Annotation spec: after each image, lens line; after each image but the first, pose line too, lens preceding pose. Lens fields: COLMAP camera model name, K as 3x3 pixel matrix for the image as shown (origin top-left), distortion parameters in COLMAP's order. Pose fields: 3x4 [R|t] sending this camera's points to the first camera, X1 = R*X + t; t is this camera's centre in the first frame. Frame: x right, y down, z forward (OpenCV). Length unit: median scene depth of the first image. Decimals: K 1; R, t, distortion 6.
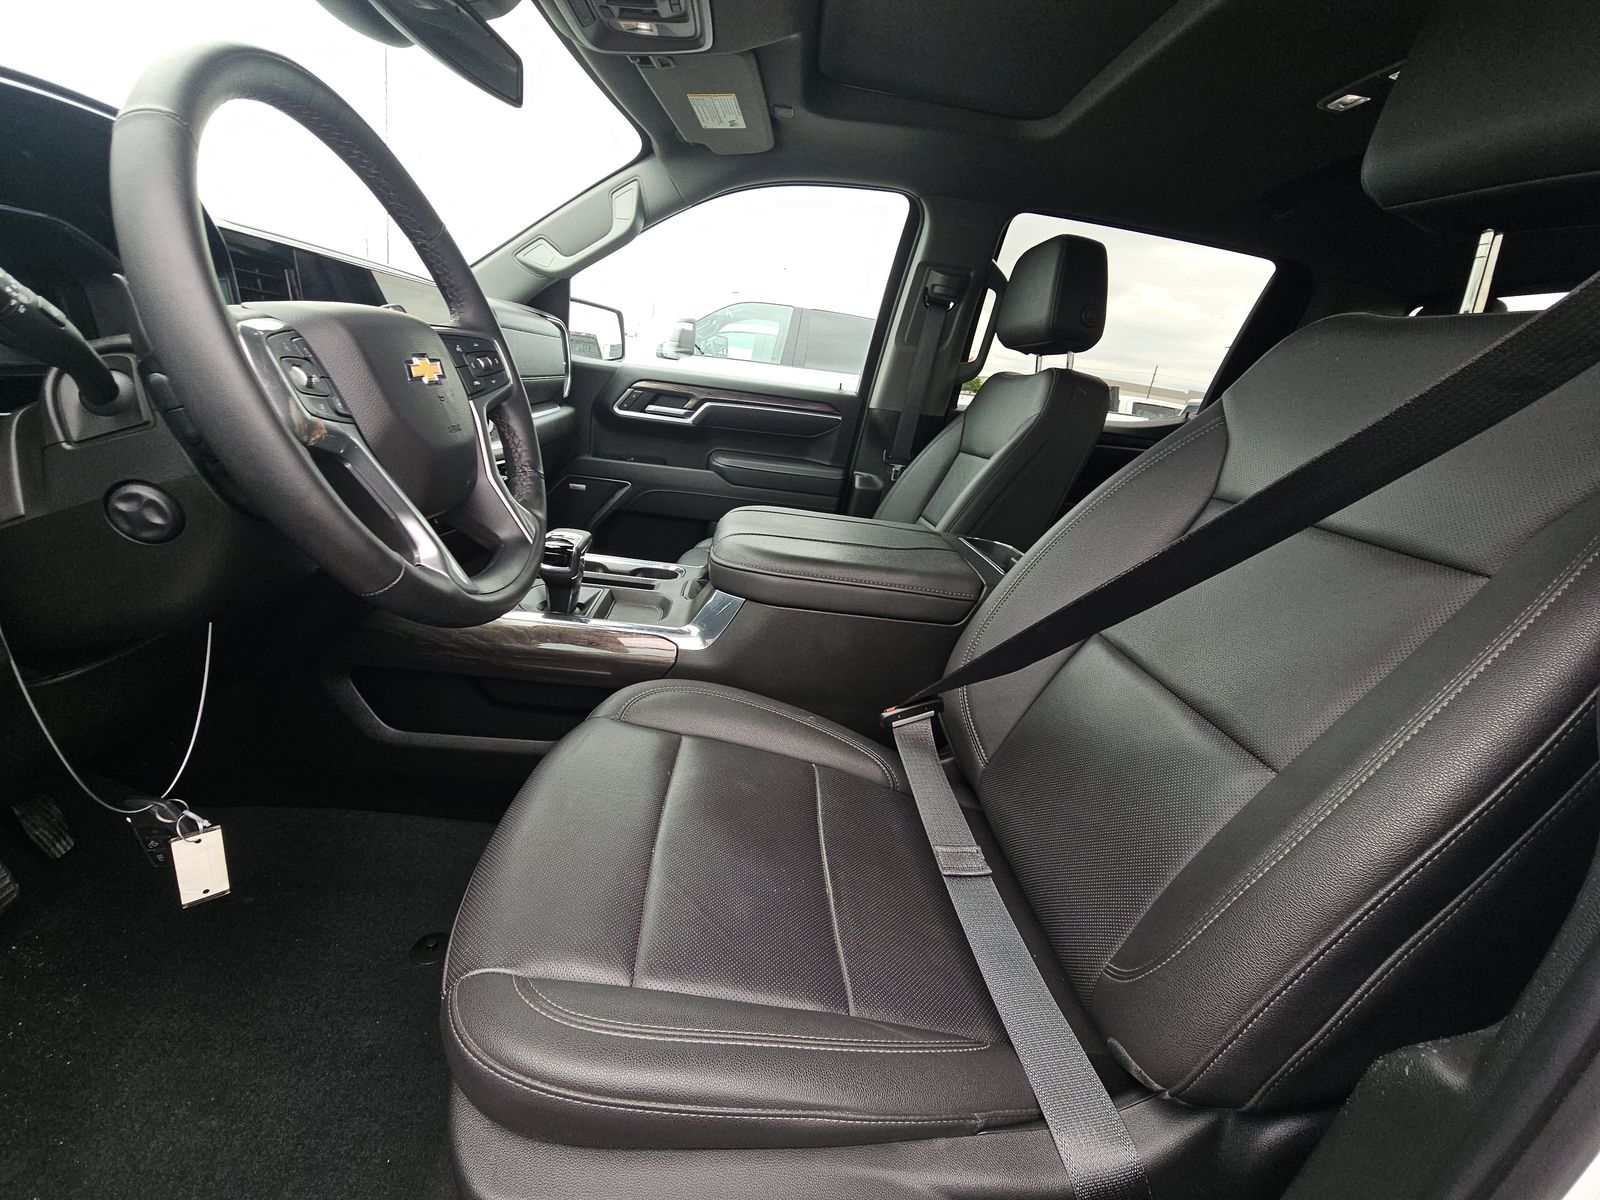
lens RADIAL K [[653.1, 0, 792.8], [0, 653.1, 599.0], [0, 0, 1]] dist [0.009060, -0.006071]
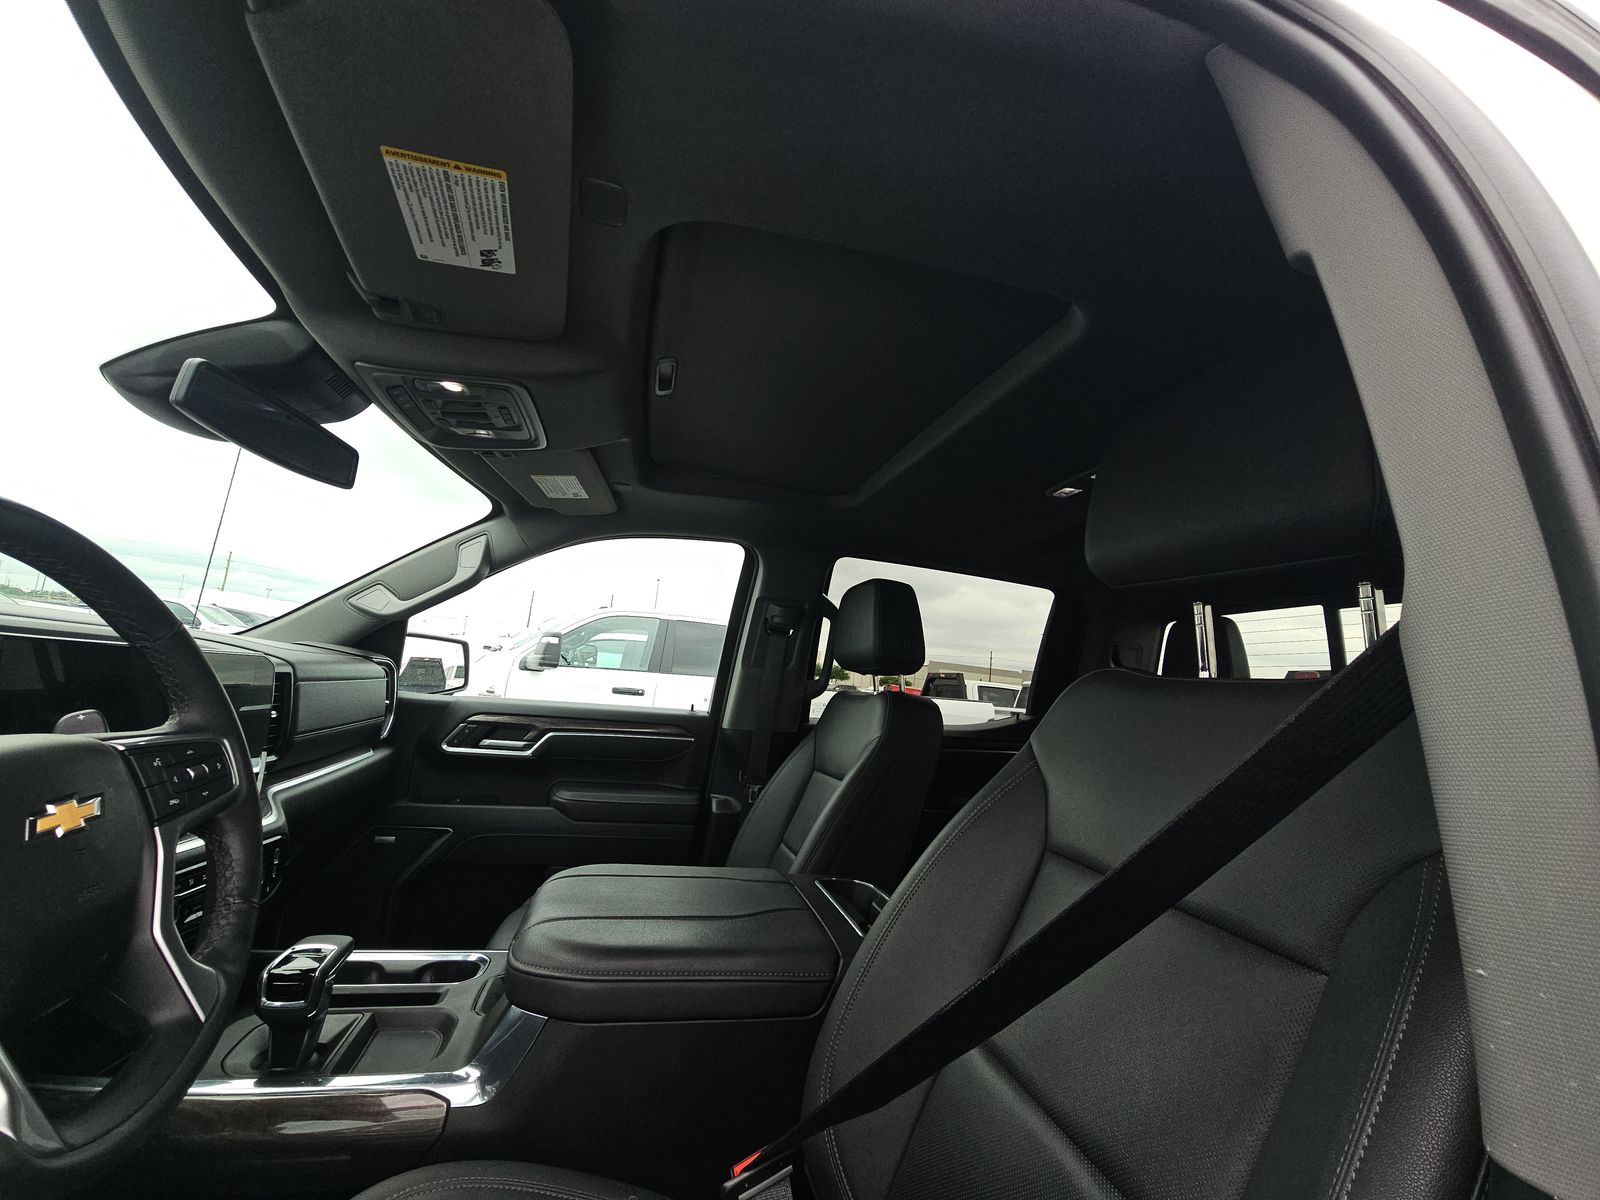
lens RADIAL K [[653.1, 0, 792.8], [0, 653.1, 599.0], [0, 0, 1]] dist [0.009060, -0.006071]
pose [[0.981670, -0.022324, 0.189277, 0.048233], [0.100143, 0.905391, -0.412599, -0.061320], [-0.162159, 0.423991, 0.891031, 0.022093]]
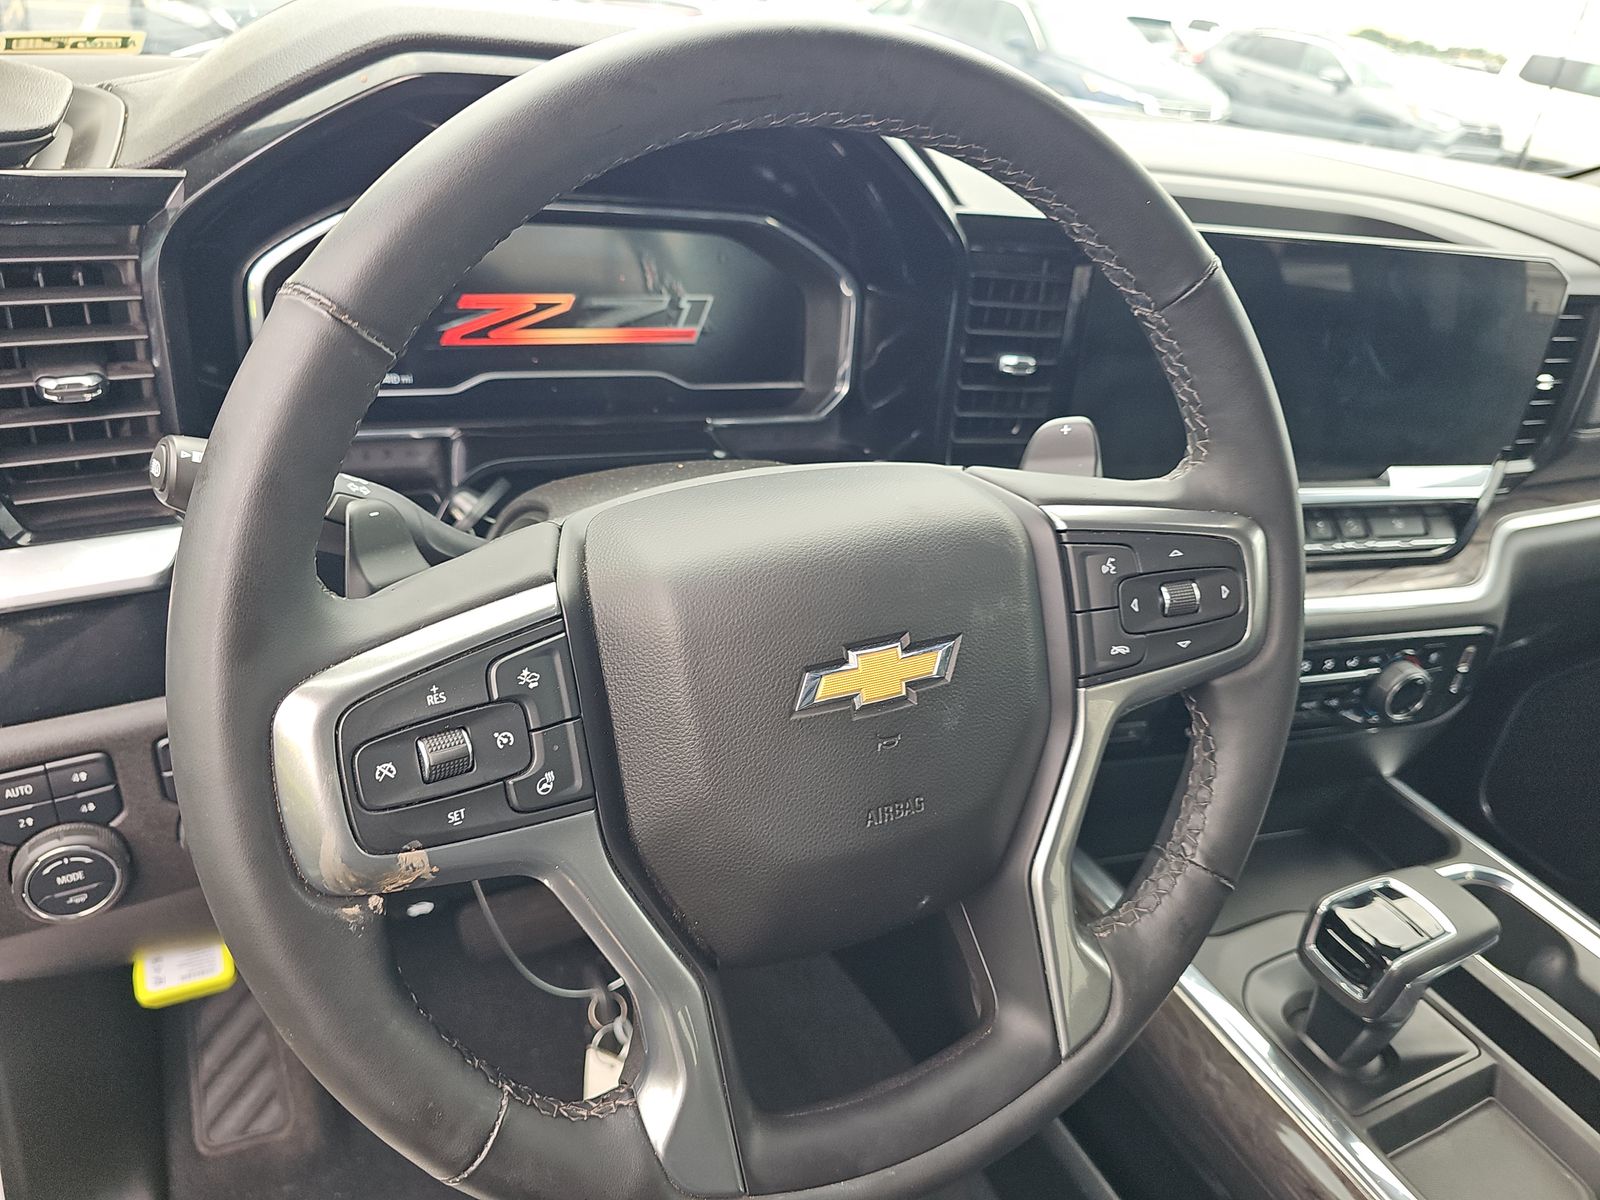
lens RADIAL K [[1088.7, 0, 800.0], [0, 1088.7, 600.0], [0, 0, 1]] dist [0.029091, -0.049575]
pose [[0.394190, 0.355136, -0.847639, 0.001106], [-0.344294, 0.912218, 0.222080, -0.184313], [0.852101, 0.204295, 0.481858, 0.208011]]
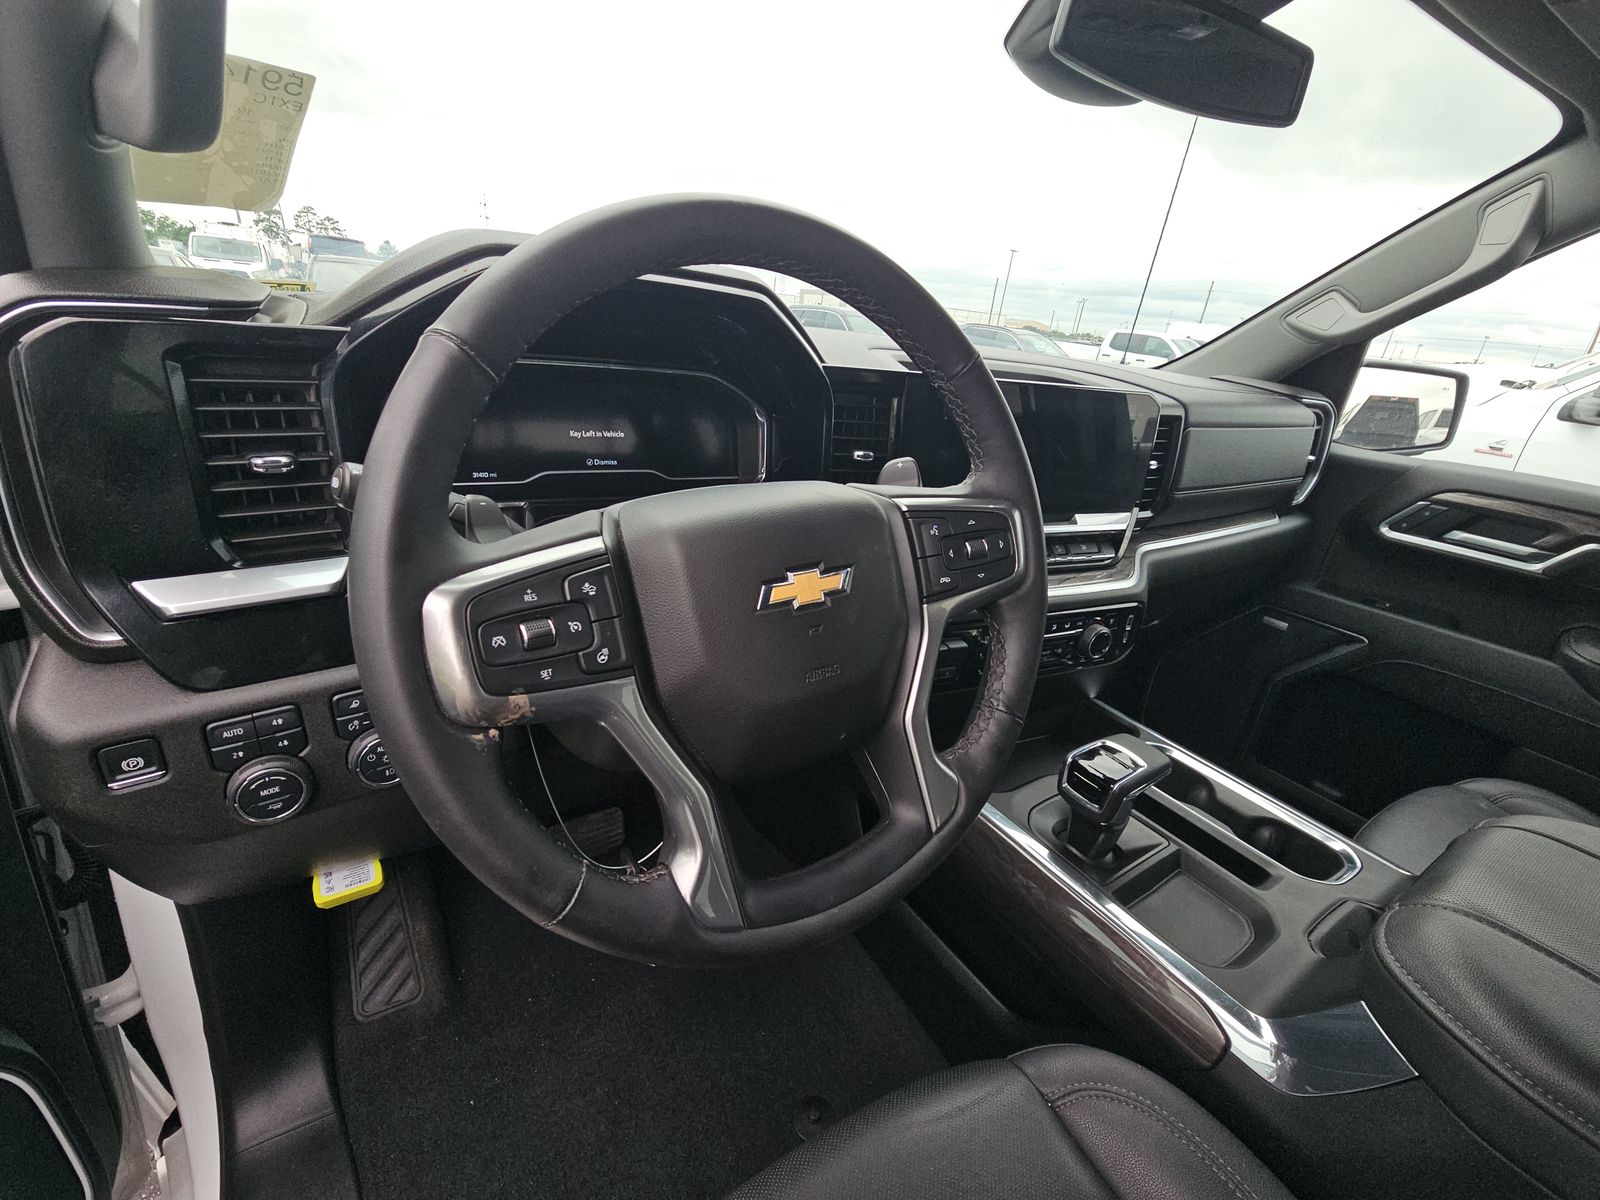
lens RADIAL K [[653.1, 0, 792.8], [0, 653.1, 599.0], [0, 0, 1]] dist [0.009060, -0.006071]
pose [[0.493115, 0.244750, -0.834826, 0.004833], [-0.297321, 0.949241, 0.102672, -0.139550], [0.817580, 0.197583, 0.540854, 0.211852]]
